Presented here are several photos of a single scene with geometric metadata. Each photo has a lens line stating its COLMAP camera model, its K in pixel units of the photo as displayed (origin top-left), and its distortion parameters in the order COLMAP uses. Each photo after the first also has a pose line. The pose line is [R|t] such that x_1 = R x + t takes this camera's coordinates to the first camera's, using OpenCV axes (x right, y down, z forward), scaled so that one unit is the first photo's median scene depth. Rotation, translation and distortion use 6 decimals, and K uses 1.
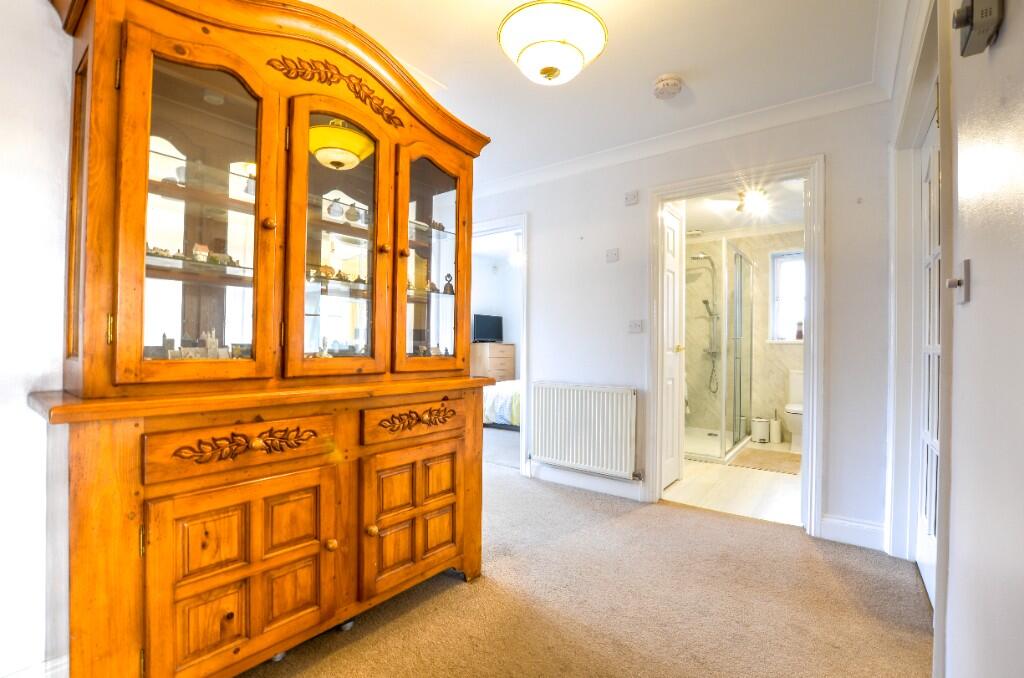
lens RADIAL K [[450.8, 0, 517.2], [0, 450.8, 343.6], [0, 0, 1]] dist [-0.015431, 0.000056]
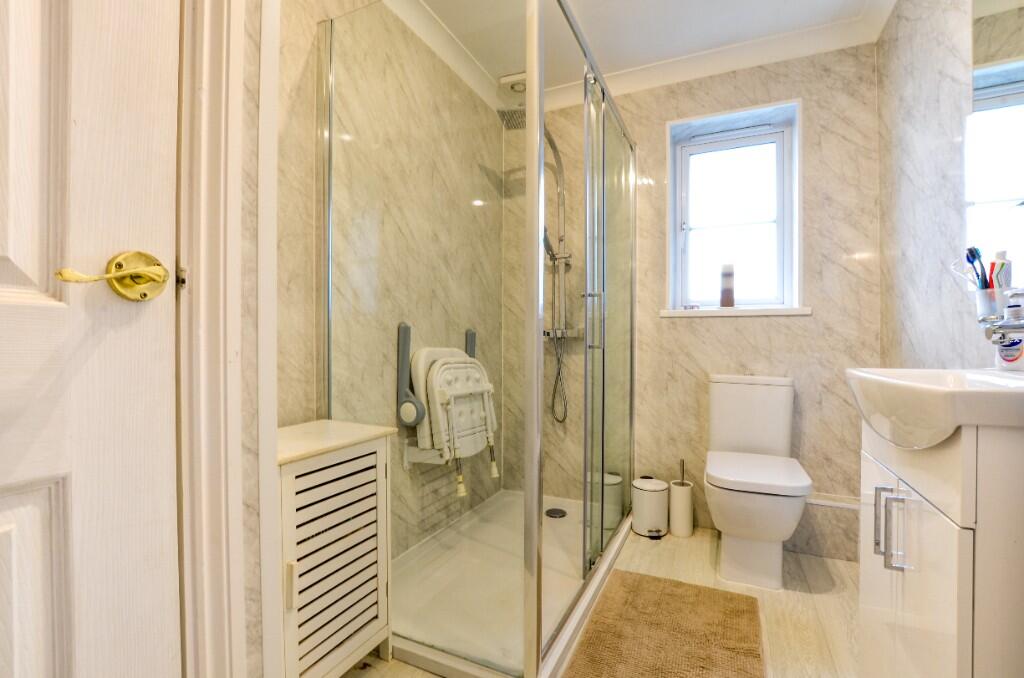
lens RADIAL K [[450.8, 0, 517.2], [0, 450.8, 343.6], [0, 0, 1]] dist [-0.015431, 0.000056]
pose [[0.980461, -0.010287, 0.196446, 0.310833], [0.007421, 0.999855, 0.015315, 0.019147], [-0.196575, -0.013558, 0.980395, 0.561982]]
